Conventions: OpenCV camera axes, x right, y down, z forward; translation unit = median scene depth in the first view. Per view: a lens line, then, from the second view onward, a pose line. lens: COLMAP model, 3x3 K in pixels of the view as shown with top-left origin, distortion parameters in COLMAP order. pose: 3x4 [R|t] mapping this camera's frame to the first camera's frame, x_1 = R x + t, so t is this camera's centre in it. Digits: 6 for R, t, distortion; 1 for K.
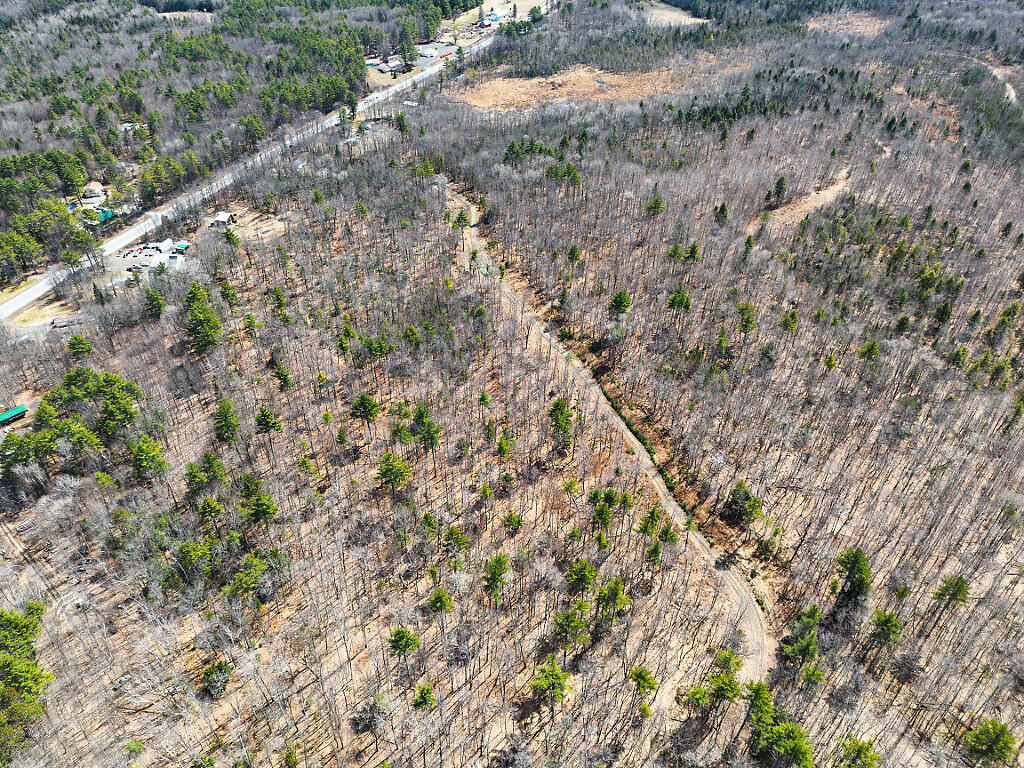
lens RADIAL K [[721.1, 0, 512.3], [0, 721.1, 387.5], [0, 0, 1]] dist [0.070035, -0.062065]
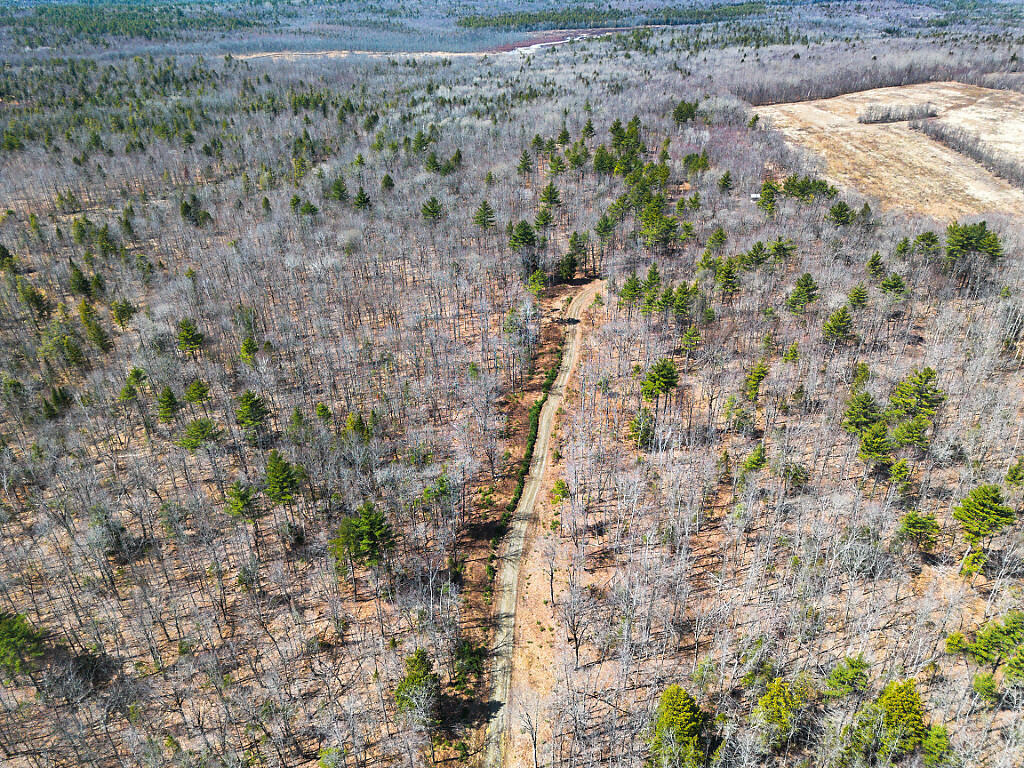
lens RADIAL K [[721.1, 0, 511.2], [0, 721.1, 381.9], [0, 0, 1]] dist [0.070035, -0.062065]
pose [[-0.875042, -0.239607, 0.420583, -0.052788], [0.303021, 0.406407, 0.861981, -0.311819], [-0.377464, 0.881715, -0.283018, 0.633208]]
